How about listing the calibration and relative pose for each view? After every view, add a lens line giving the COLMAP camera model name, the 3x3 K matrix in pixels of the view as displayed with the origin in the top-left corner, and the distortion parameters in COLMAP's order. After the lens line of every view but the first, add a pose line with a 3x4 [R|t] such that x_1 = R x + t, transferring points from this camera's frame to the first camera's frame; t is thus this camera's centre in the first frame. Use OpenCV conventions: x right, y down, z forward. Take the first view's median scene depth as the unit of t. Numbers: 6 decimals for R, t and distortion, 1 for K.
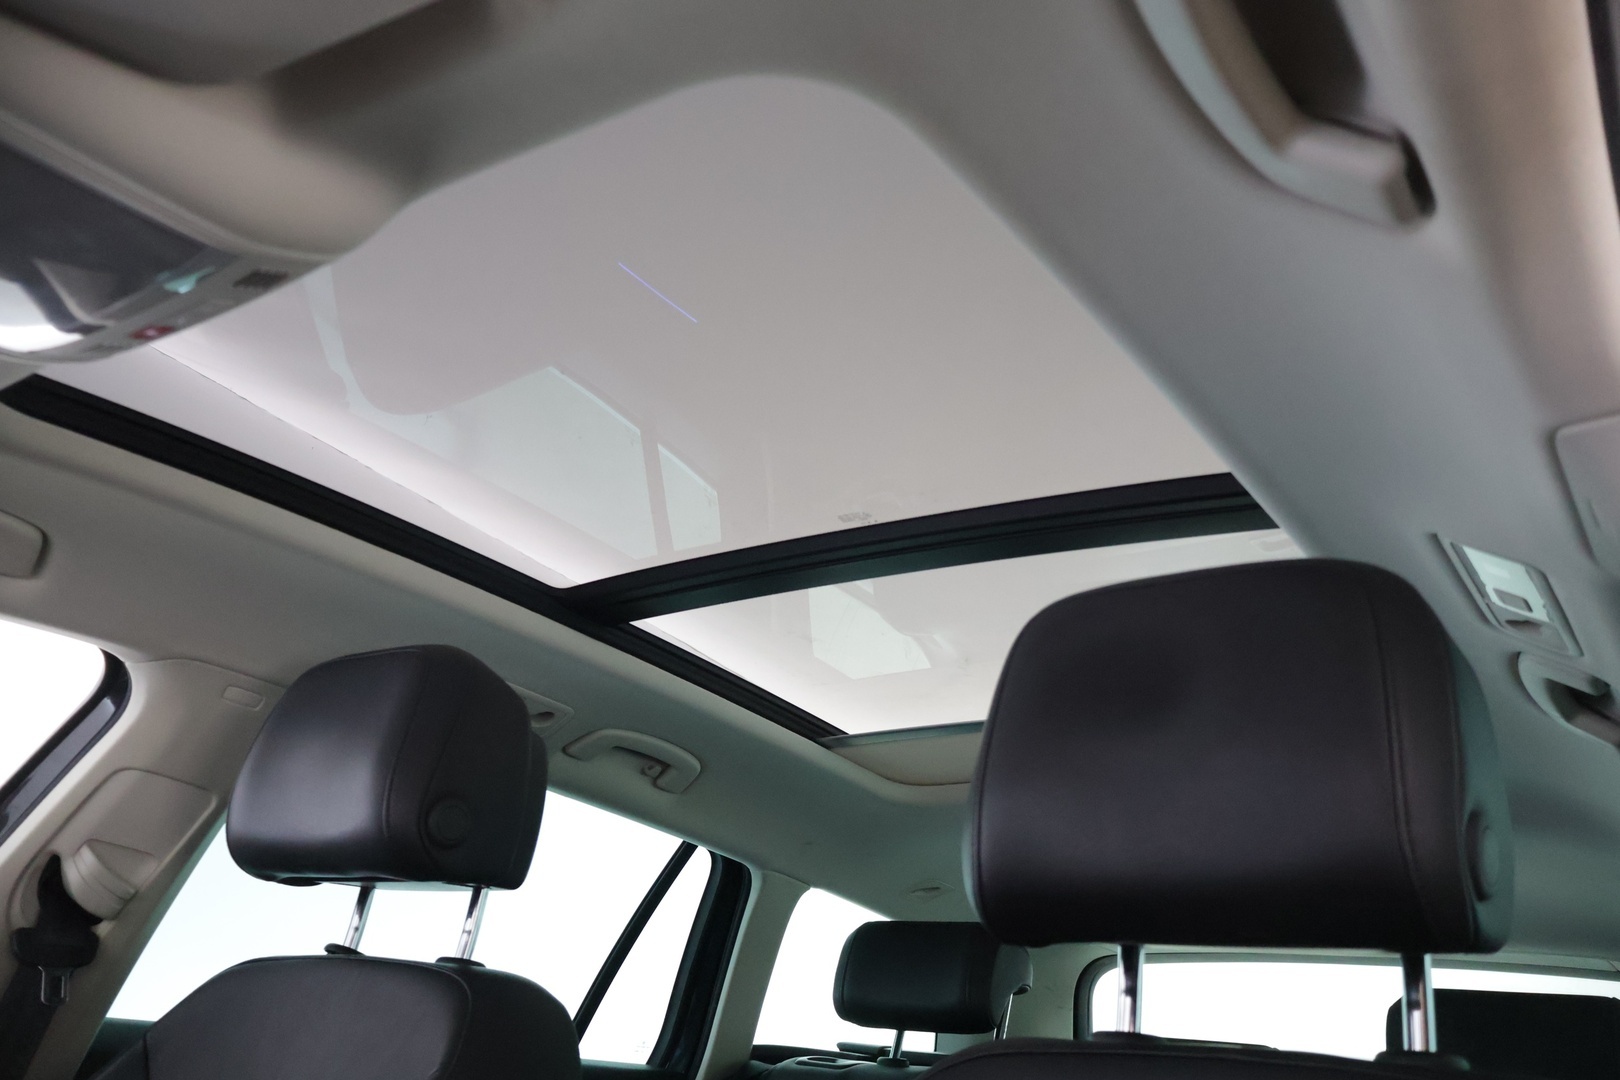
lens RADIAL K [[1334.4, 0, 802.1], [0, 1334.4, 538.3], [0, 0, 1]] dist [-0.004804, -0.009191]
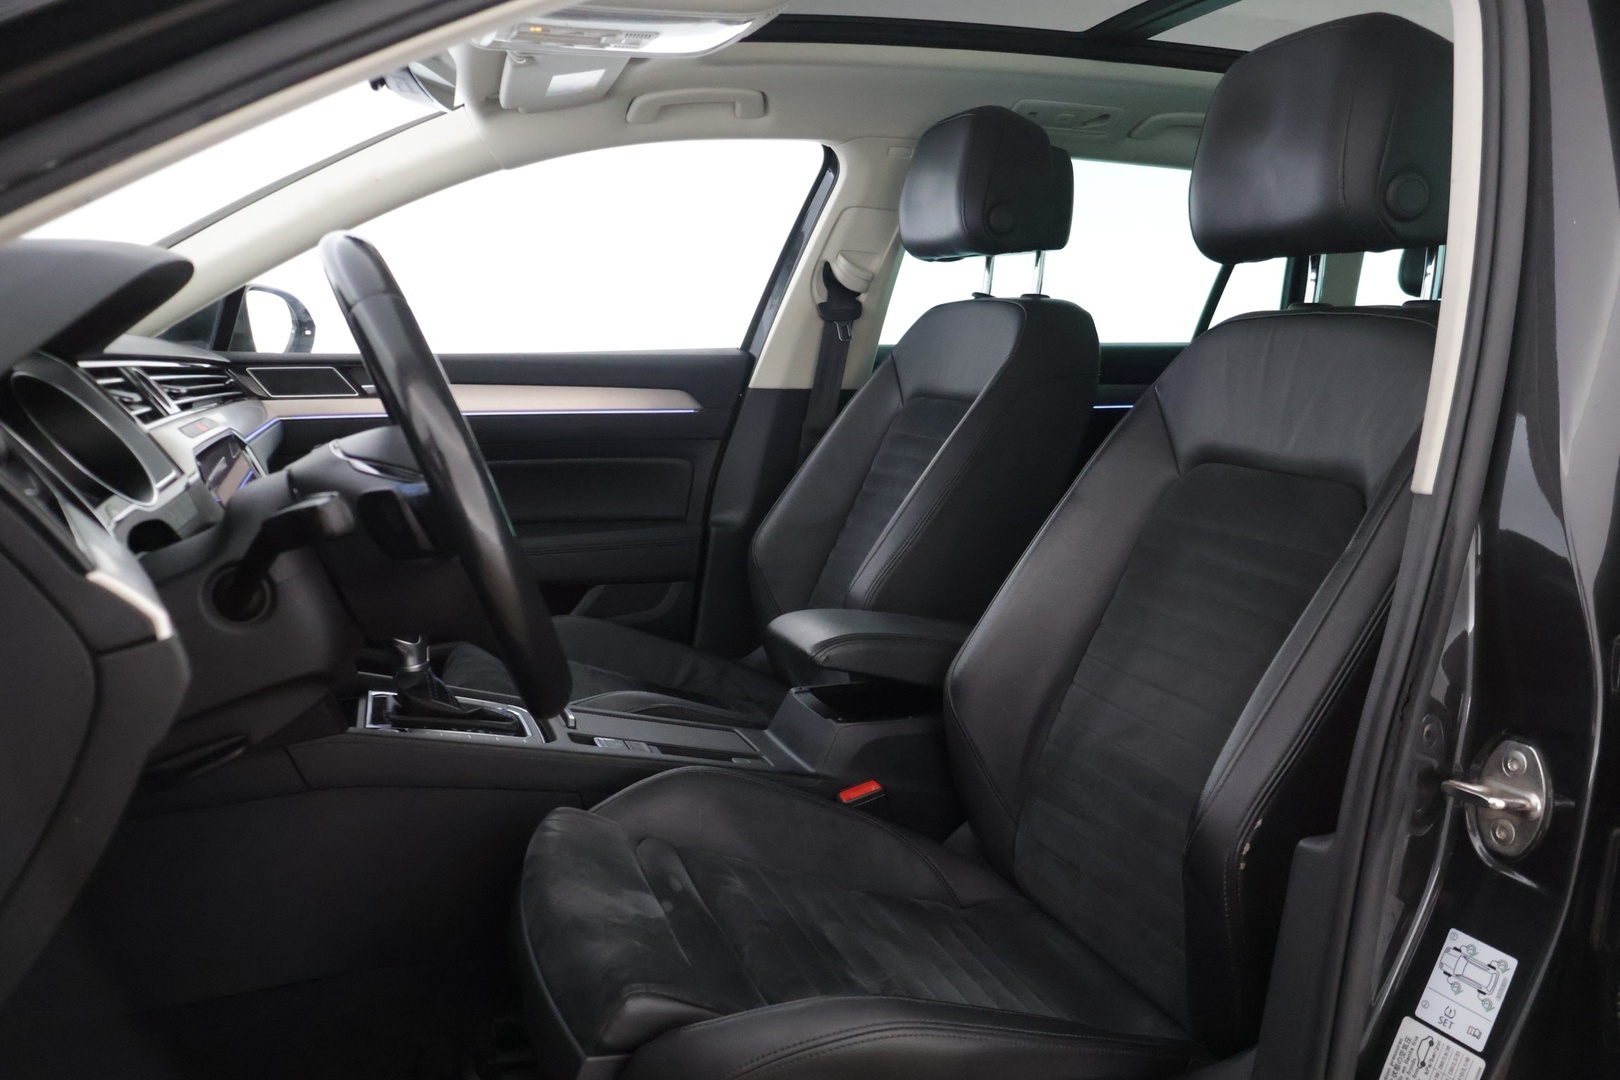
lens RADIAL K [[1334.4, 0, 802.1], [0, 1334.4, 538.3], [0, 0, 1]] dist [-0.004804, -0.009191]
pose [[0.771661, 0.017015, -0.635806, 0.561713], [0.295764, 0.875388, 0.382387, -0.134284], [0.563083, -0.483122, 0.670470, -0.407409]]
